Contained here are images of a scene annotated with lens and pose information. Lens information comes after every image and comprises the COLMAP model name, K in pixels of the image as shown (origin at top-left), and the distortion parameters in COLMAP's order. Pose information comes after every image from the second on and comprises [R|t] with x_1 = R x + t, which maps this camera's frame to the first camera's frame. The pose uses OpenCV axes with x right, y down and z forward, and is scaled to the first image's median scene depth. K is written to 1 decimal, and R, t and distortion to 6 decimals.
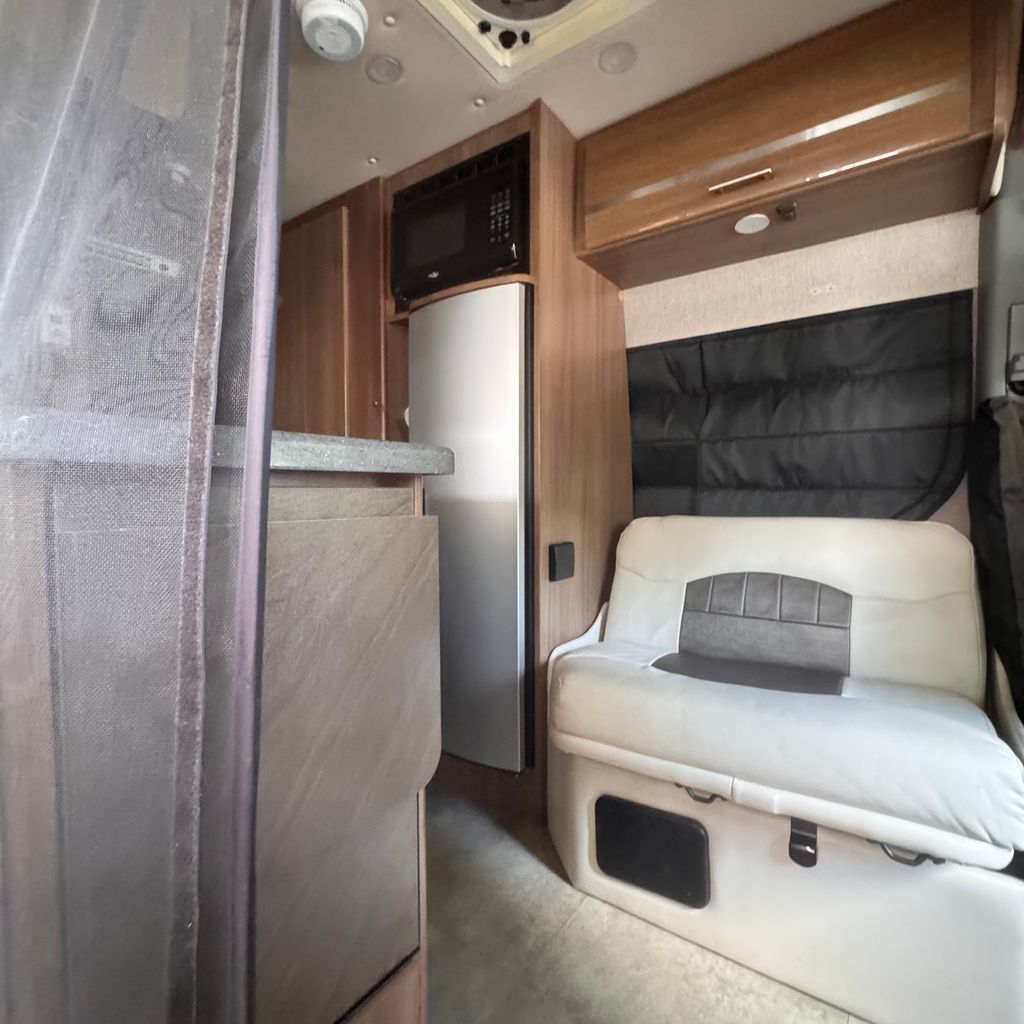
lens RADIAL K [[537.3, 0, 525.1], [0, 537.3, 515.0], [0, 0, 1]] dist [-0.003375, -0.000769]
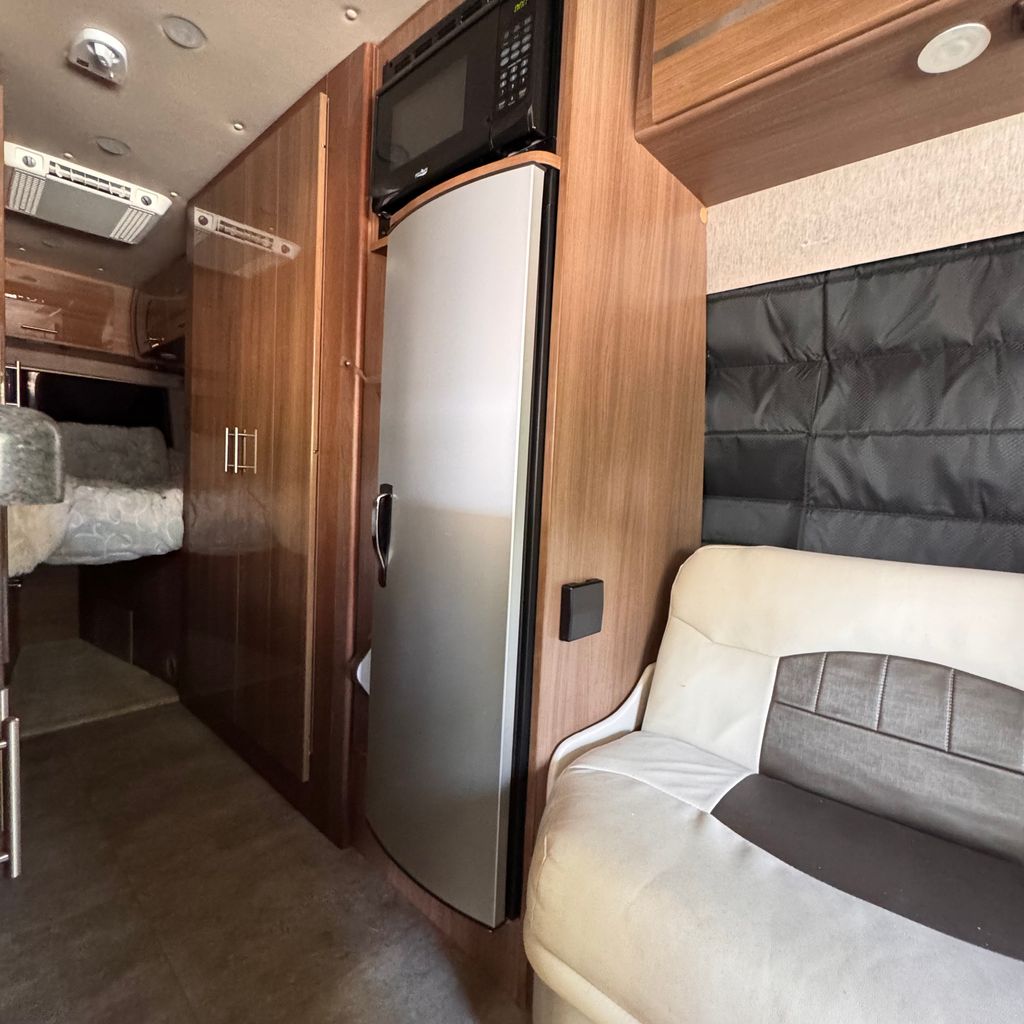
lens RADIAL K [[537.3, 0, 525.1], [0, 537.3, 515.0], [0, 0, 1]] dist [-0.003375, -0.000769]
pose [[0.990623, 0.062336, -0.121577, 0.068974], [-0.059917, 0.997928, 0.023456, -0.037728], [0.122787, -0.015952, 0.992305, 0.332669]]
